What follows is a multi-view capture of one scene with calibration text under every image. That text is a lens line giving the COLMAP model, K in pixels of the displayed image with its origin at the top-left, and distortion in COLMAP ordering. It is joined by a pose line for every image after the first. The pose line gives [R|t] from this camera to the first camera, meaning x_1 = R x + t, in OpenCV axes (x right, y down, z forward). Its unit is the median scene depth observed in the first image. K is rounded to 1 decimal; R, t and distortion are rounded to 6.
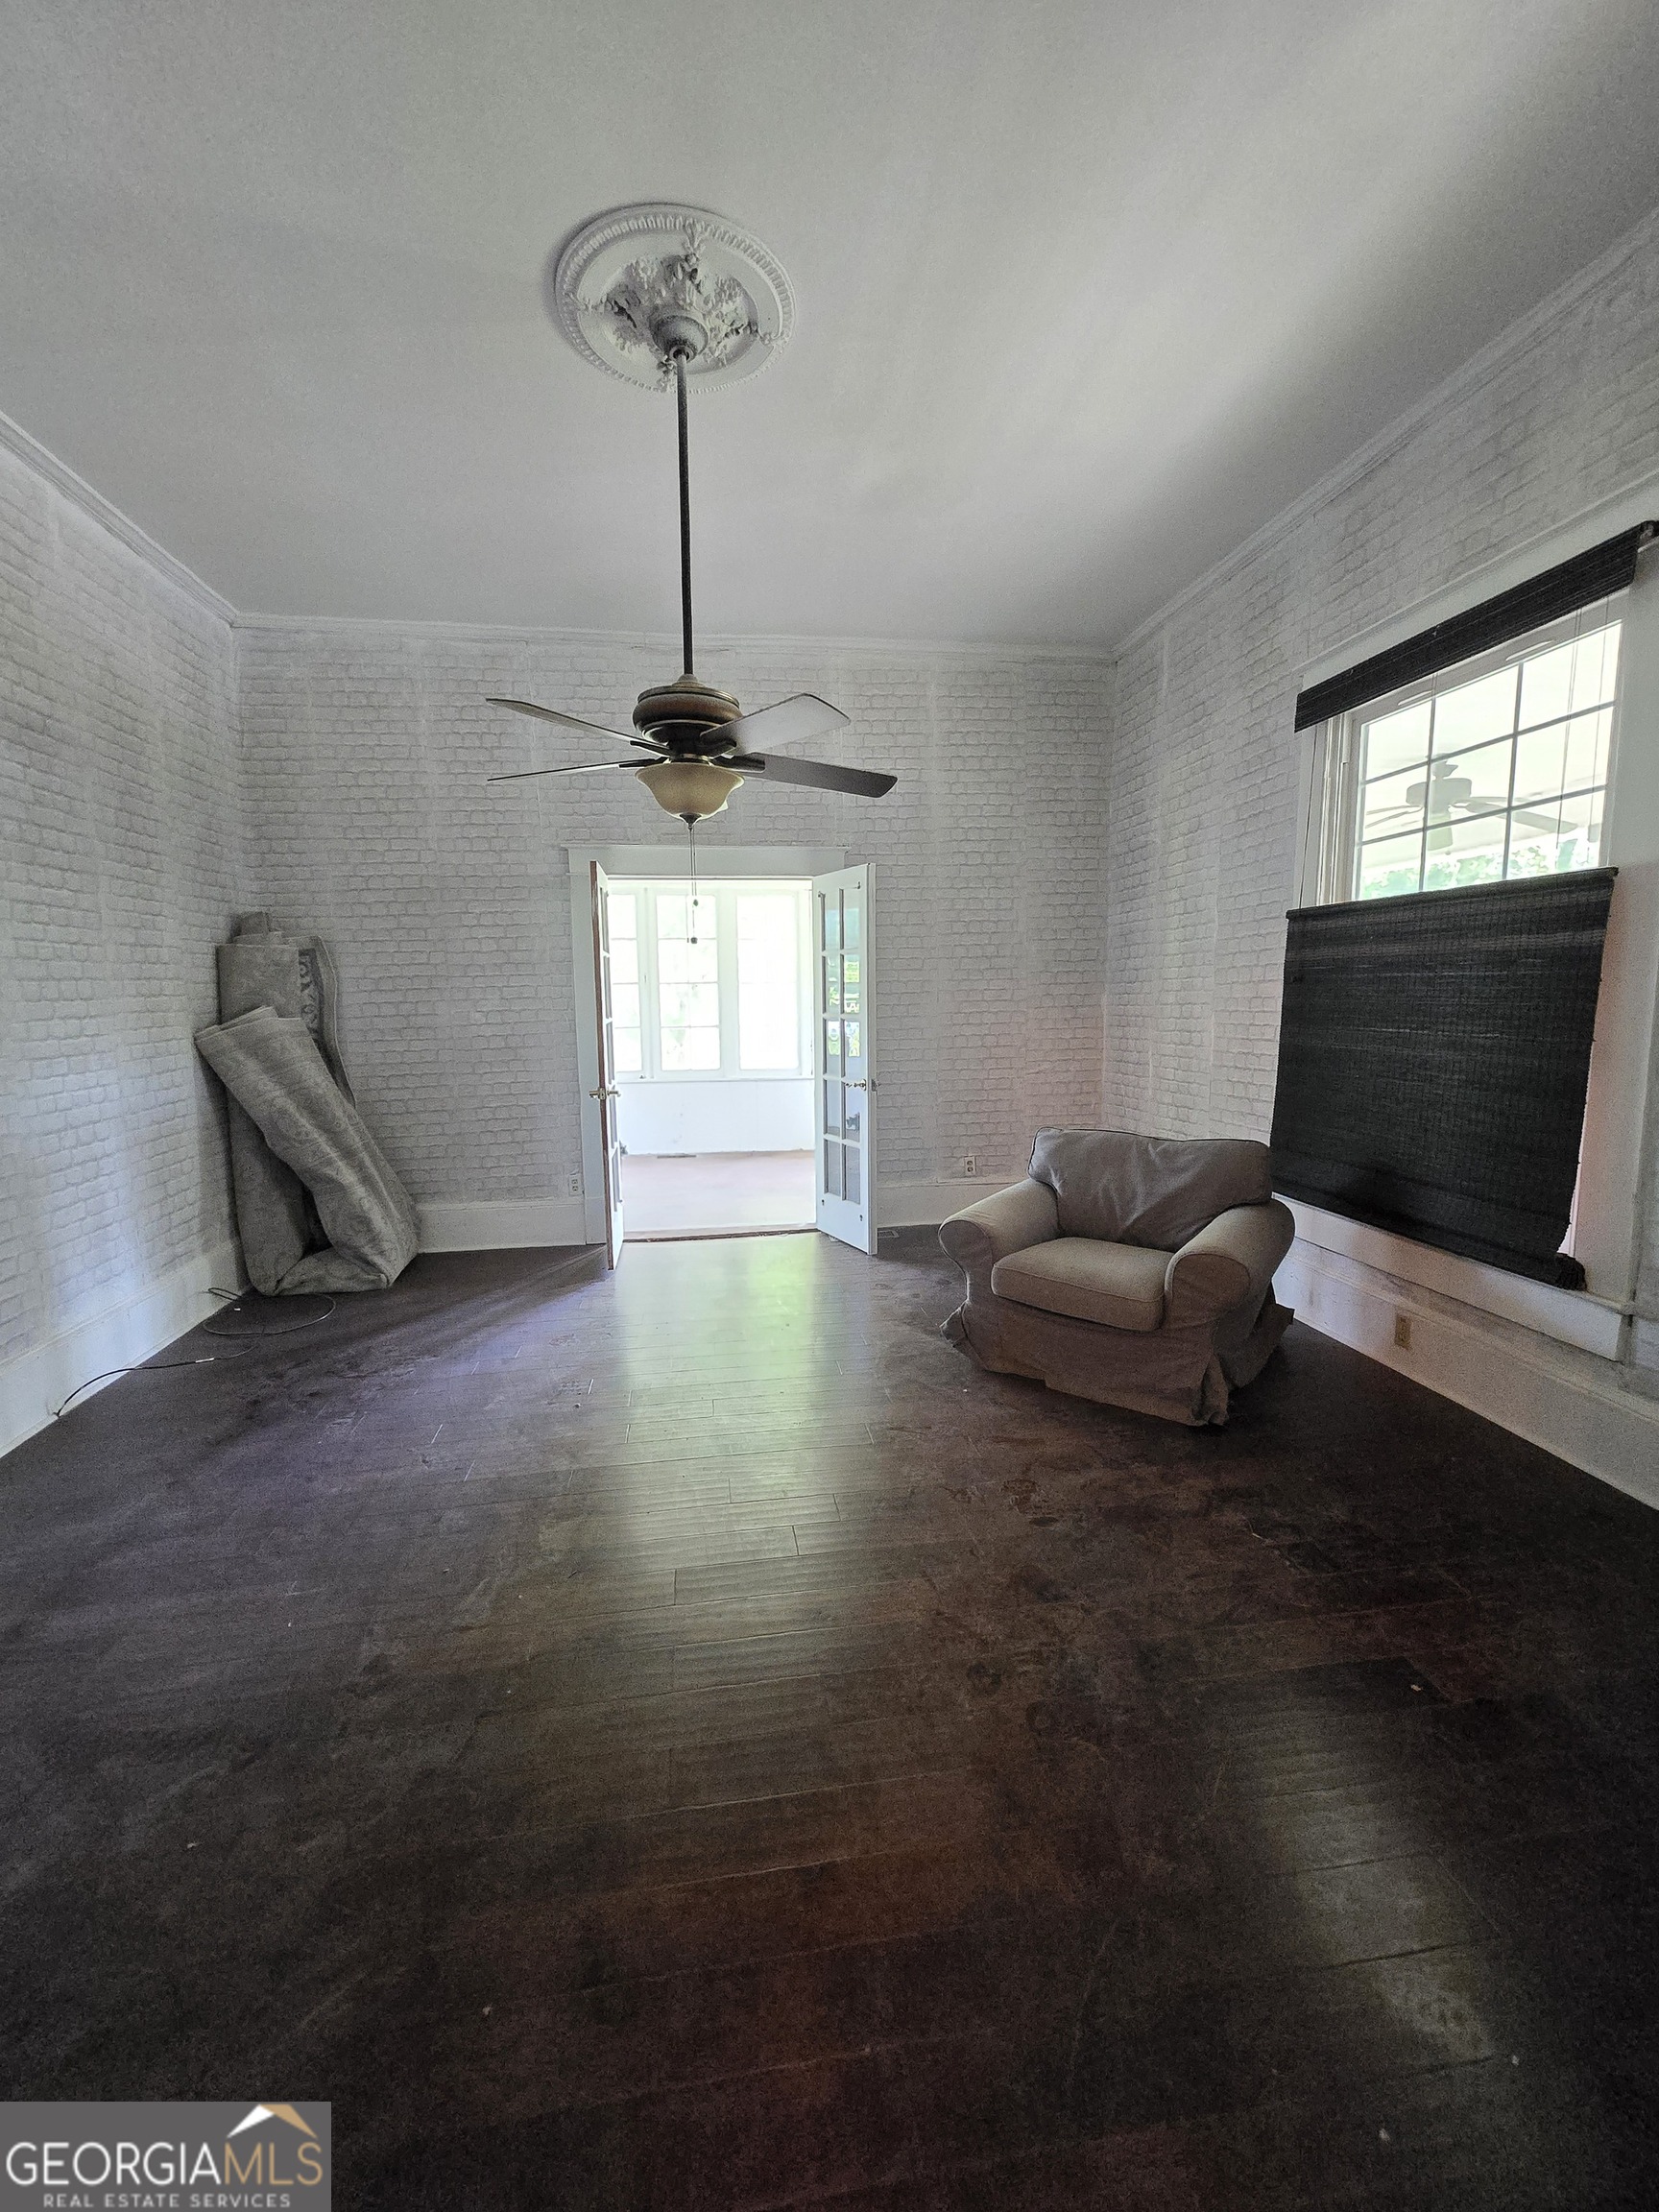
lens RADIAL K [[871.6, 0, 823.9], [0, 871.6, 1104.9], [0, 0, 1]] dist [0.000201, -0.000822]
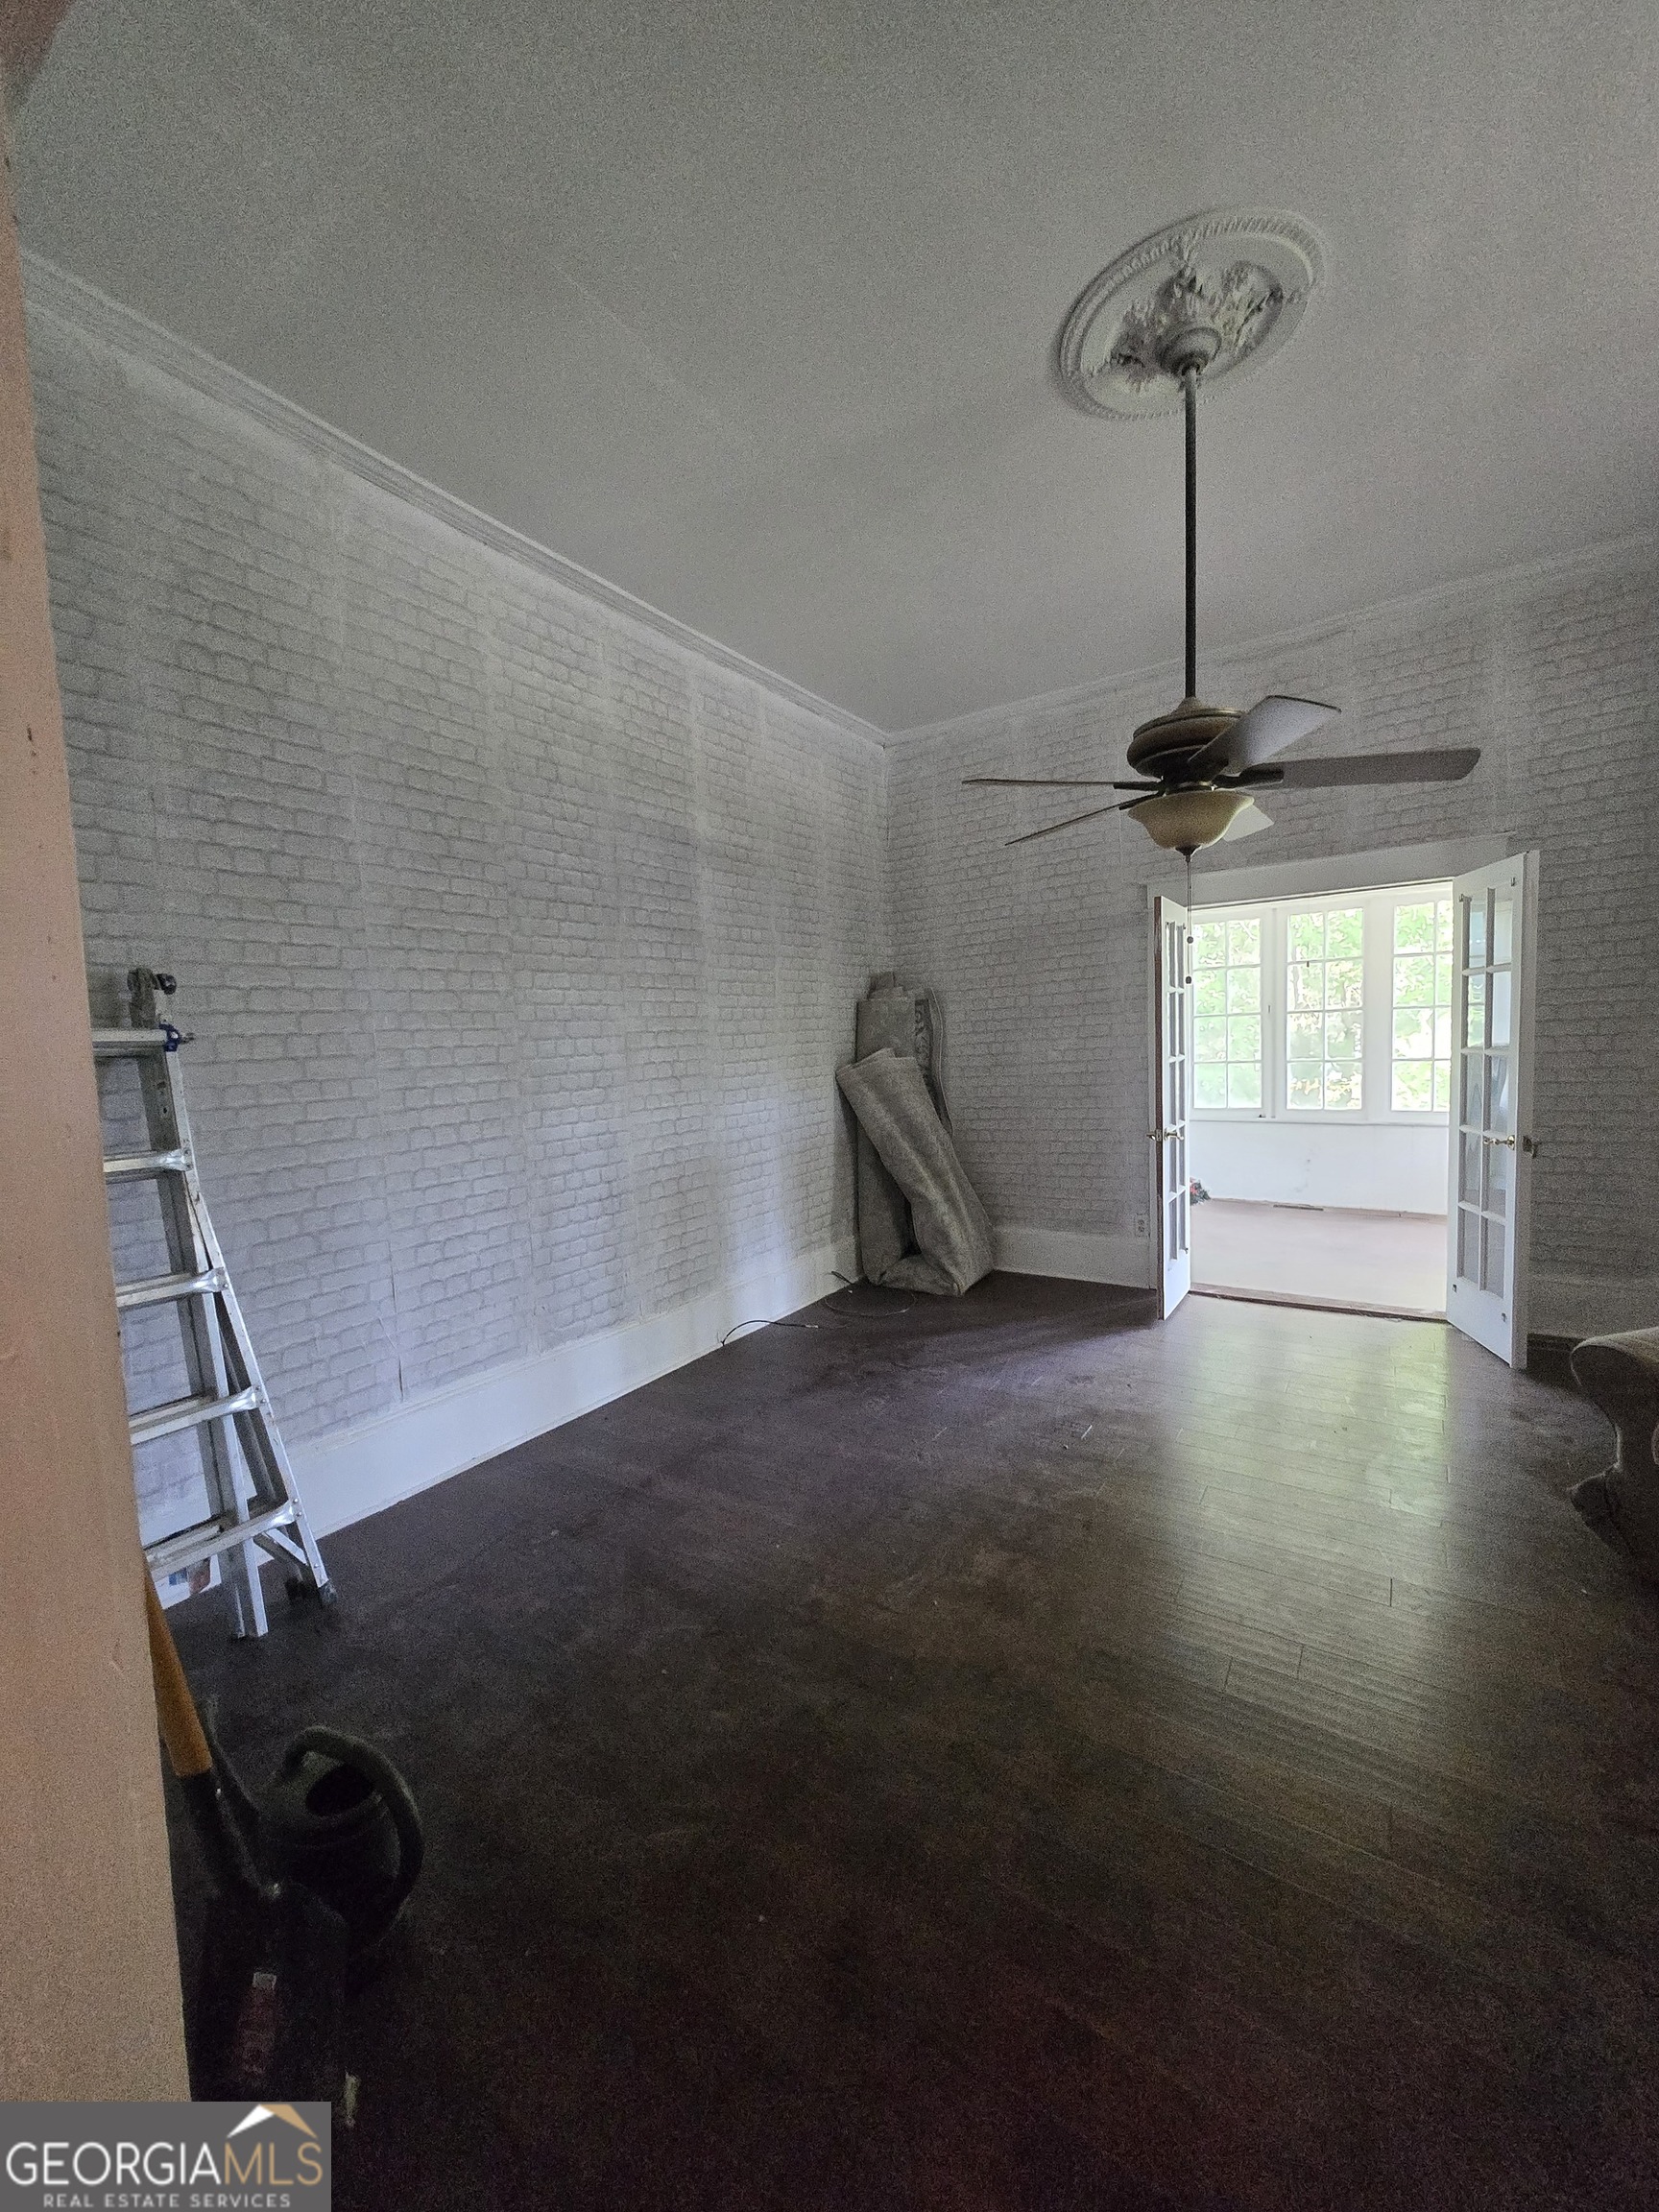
lens RADIAL K [[871.6, 0, 823.9], [0, 871.6, 1104.9], [0, 0, 1]] dist [0.000201, -0.000822]
pose [[0.737385, 0.032928, -0.674669, 0.128851], [-0.054933, 0.998426, -0.011310, -0.015689], [0.673235, 0.045401, 0.738034, 0.039567]]
